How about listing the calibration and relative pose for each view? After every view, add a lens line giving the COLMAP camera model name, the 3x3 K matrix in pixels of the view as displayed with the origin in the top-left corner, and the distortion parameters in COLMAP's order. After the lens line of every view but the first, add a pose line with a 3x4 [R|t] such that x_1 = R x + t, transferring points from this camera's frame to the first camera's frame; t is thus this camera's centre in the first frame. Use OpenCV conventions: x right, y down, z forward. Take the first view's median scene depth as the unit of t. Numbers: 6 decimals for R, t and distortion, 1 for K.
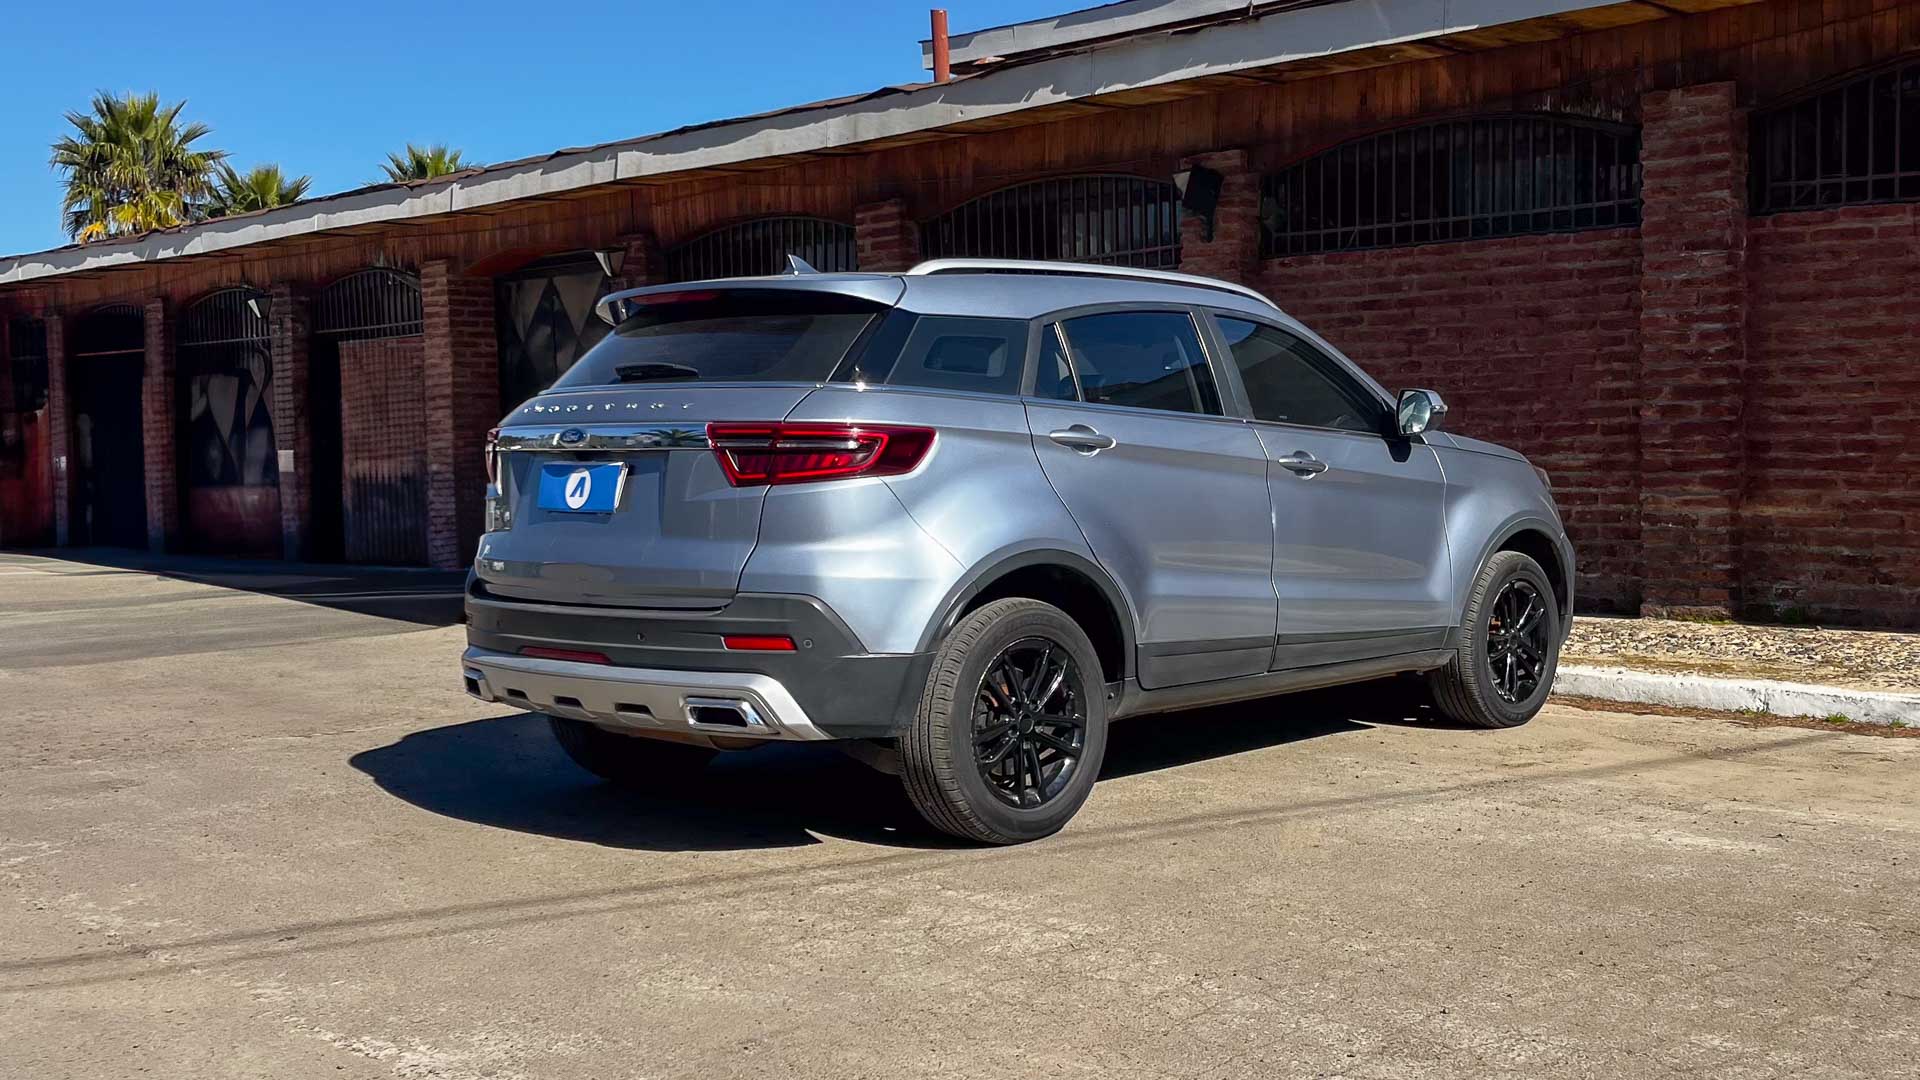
lens RADIAL K [[1954.1, 0, 1118.7], [0, 1954.1, 639.0], [0, 0, 1]] dist [0.008857, -0.019095]
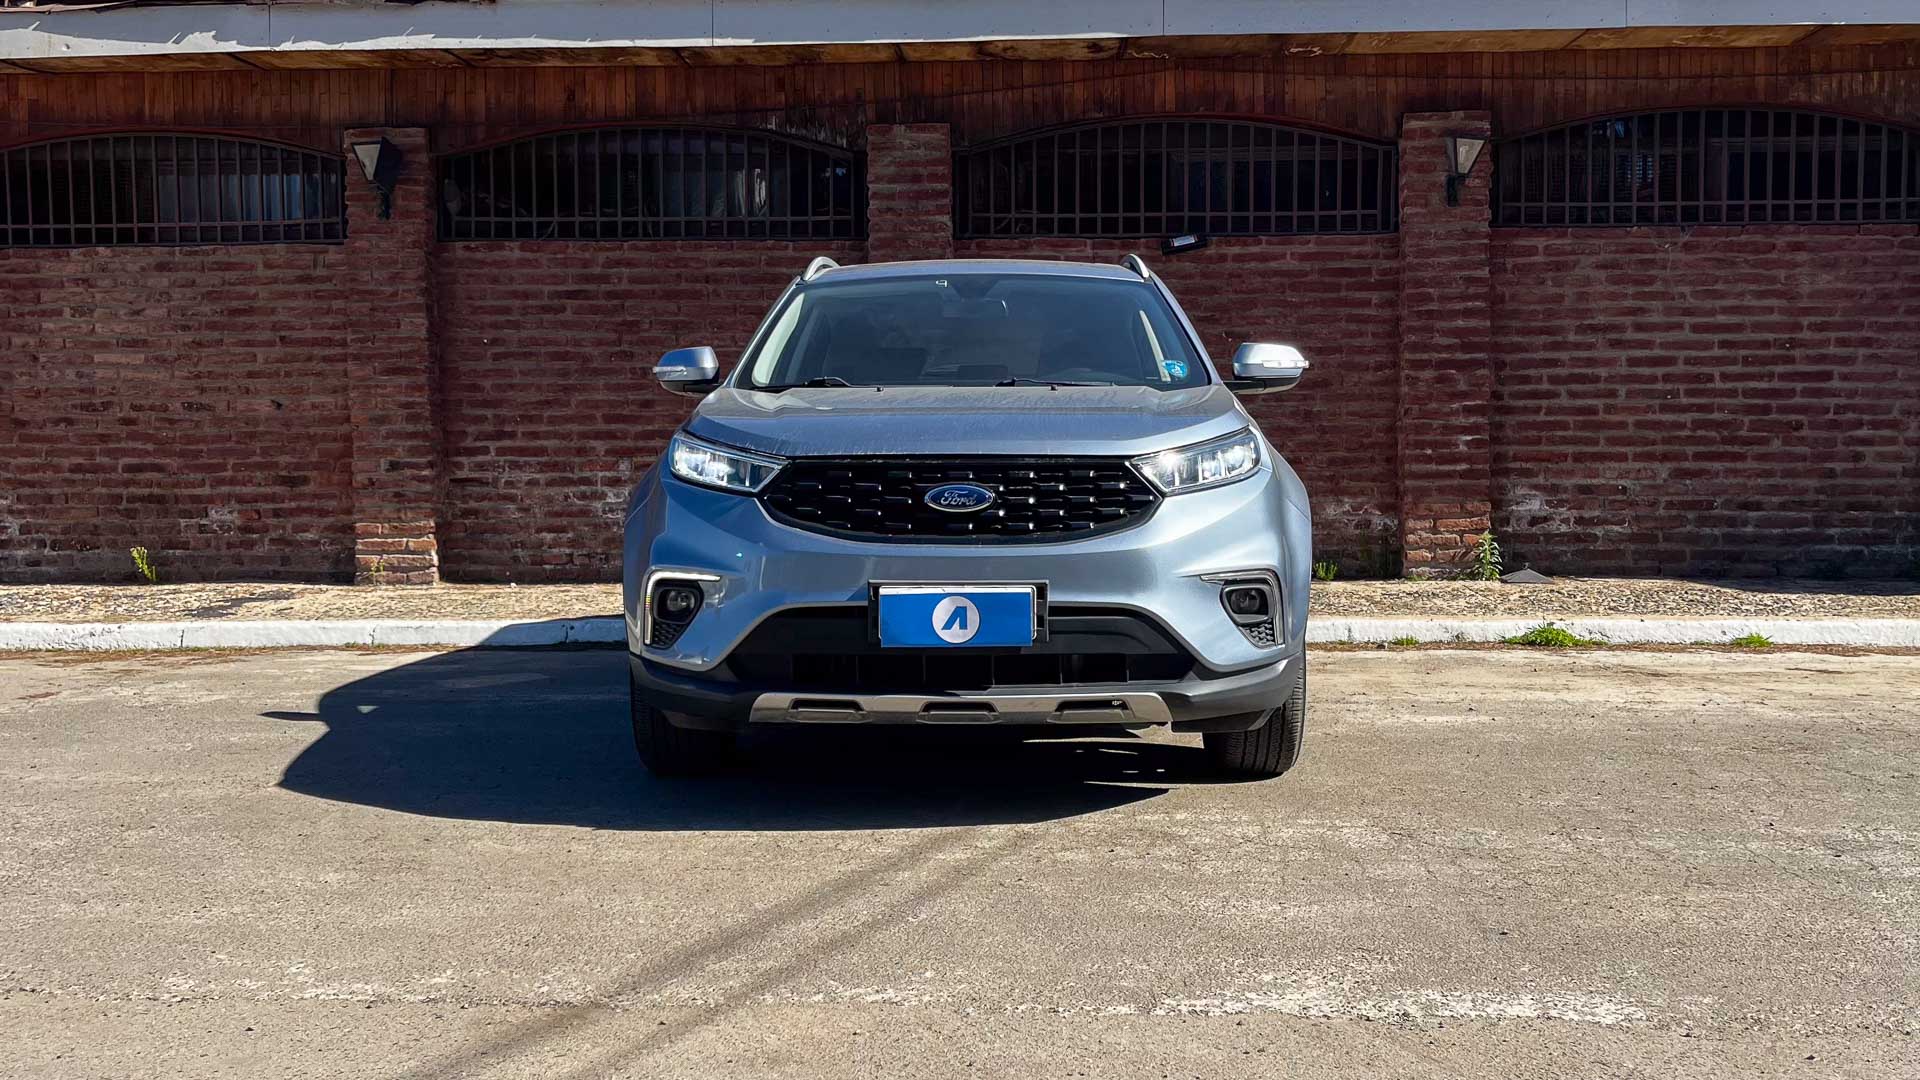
lens RADIAL K [[1815.8, 0, 960.0], [0, 1815.8, 540.0], [0, 0, 1]] dist [0.156346, -0.455667]
pose [[0.770504, -0.021705, 0.637066, -0.362139], [0.059931, 0.997460, -0.038501, 0.008046], [-0.634612, 0.067845, 0.769847, 0.149906]]
